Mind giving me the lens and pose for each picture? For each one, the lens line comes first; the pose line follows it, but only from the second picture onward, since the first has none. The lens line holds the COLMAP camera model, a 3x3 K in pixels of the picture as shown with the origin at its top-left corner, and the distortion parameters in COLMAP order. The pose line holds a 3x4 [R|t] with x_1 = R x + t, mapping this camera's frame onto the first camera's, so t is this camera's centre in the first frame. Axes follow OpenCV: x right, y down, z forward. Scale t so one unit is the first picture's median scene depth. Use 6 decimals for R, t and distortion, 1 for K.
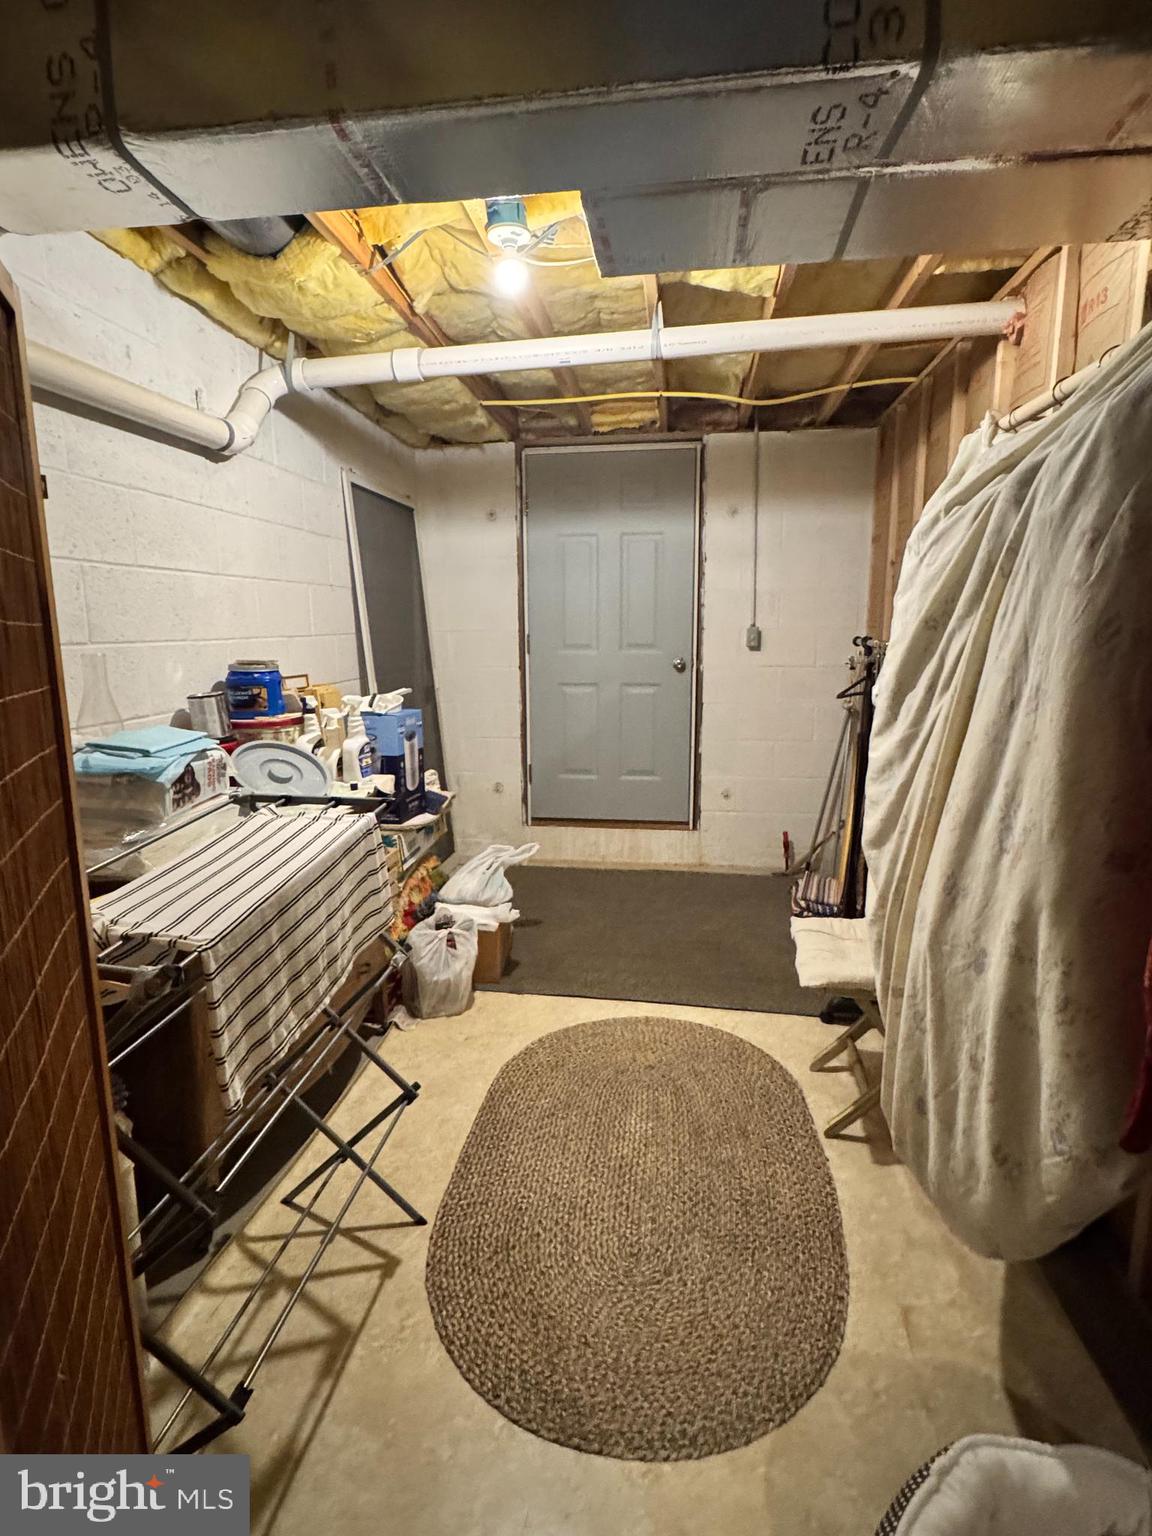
lens RADIAL K [[786.1, 0, 569.5], [0, 786.1, 770.9], [0, 0, 1]] dist [-0.008053, 0.000051]
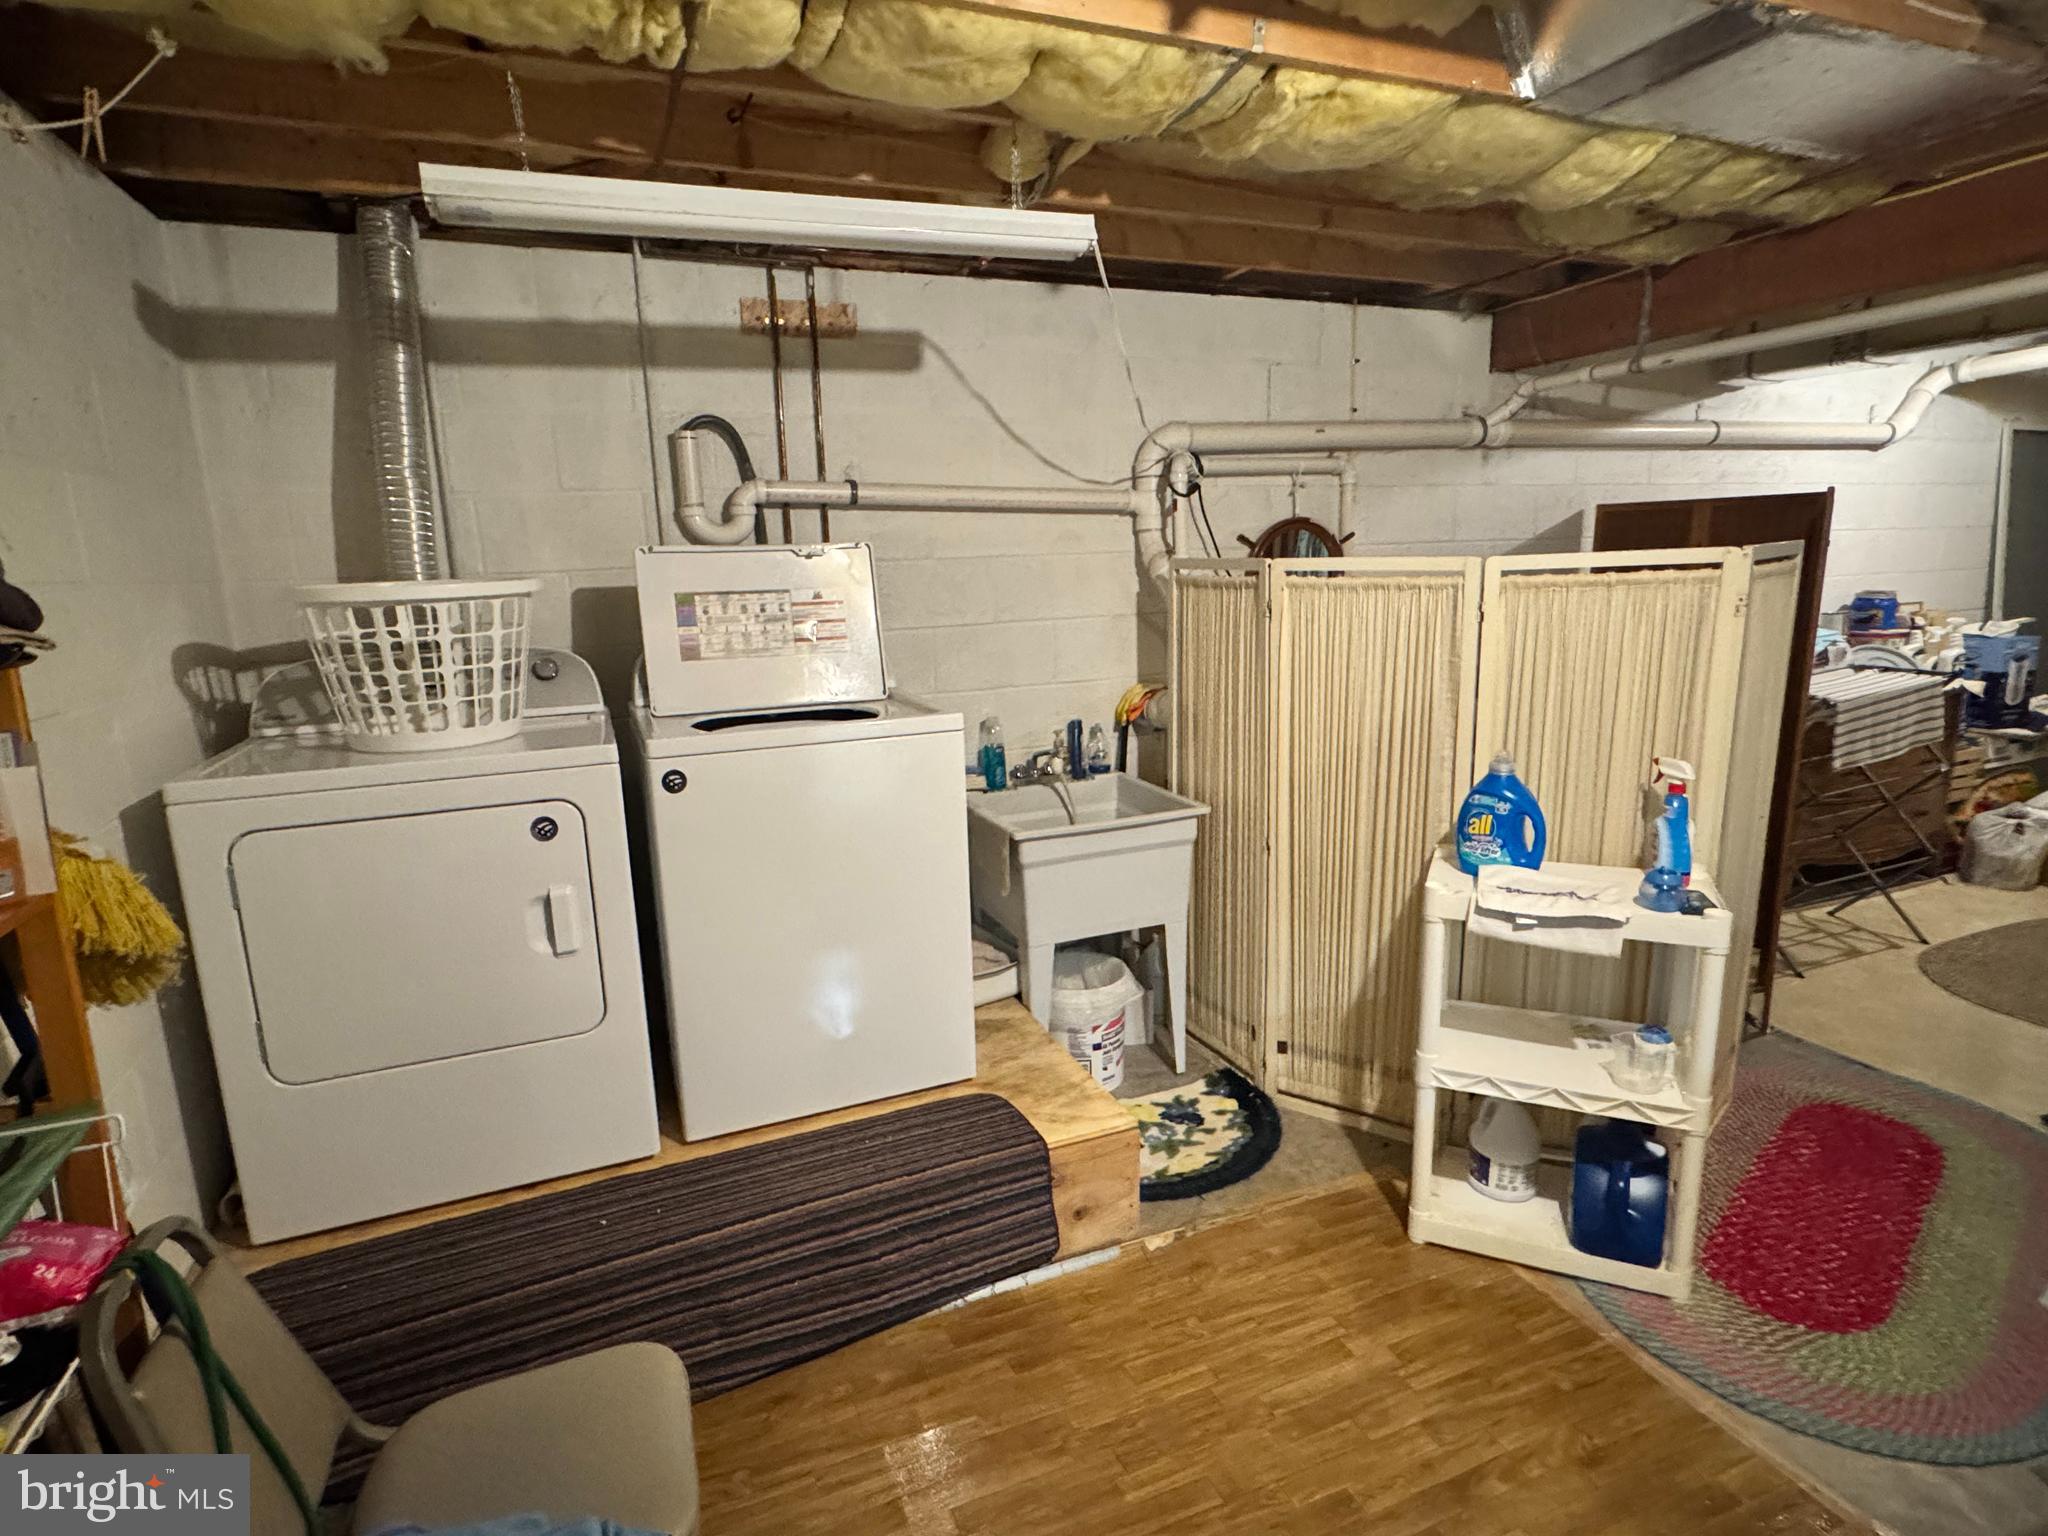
lens RADIAL K [[1048.1, 0, 1010.1], [0, 1048.1, 769.9], [0, 0, 1]] dist [-0.008053, 0.000051]
pose [[0.496239, 0.166630, -0.852045, 0.491986], [-0.133856, 0.984358, 0.114547, 0.176480], [0.857805, 0.057208, 0.510782, -1.322594]]
